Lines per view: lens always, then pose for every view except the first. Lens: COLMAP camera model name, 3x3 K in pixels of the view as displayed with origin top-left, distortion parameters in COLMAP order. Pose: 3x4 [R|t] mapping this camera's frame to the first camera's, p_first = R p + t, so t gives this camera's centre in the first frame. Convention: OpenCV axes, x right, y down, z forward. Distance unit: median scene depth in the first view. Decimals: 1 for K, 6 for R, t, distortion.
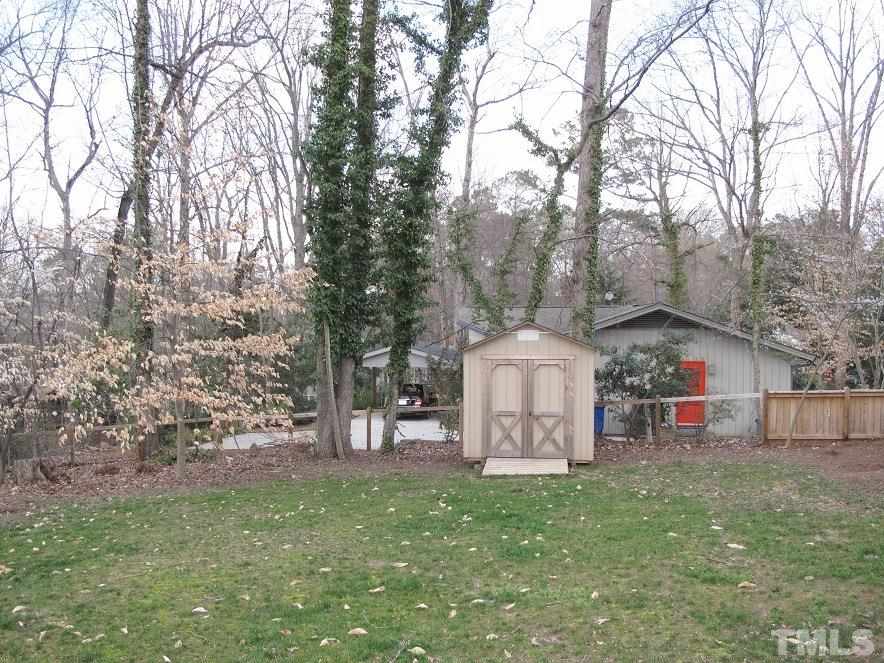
lens RADIAL K [[738.7, 0, 442.0], [0, 738.7, 331.5], [0, 0, 1]] dist [-0.136188, 0.119150]
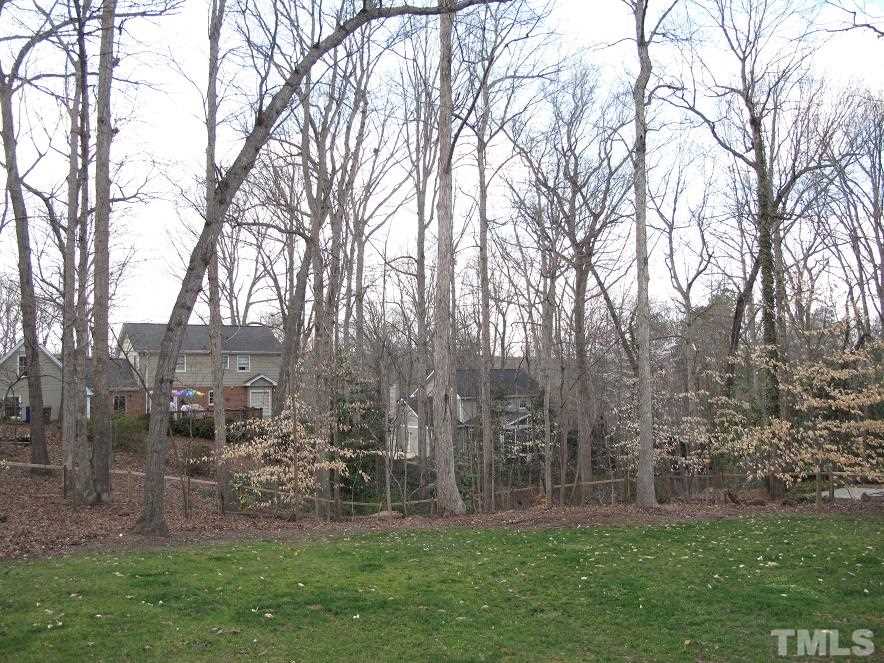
lens RADIAL K [[738.7, 0, 442.0], [0, 738.7, 331.5], [0, 0, 1]] dist [-0.136188, 0.119150]
pose [[0.734604, -0.048018, -0.676795, 0.039881], [-0.005002, 0.997082, -0.076171, -0.021977], [0.678478, 0.059341, 0.732220, -0.267866]]
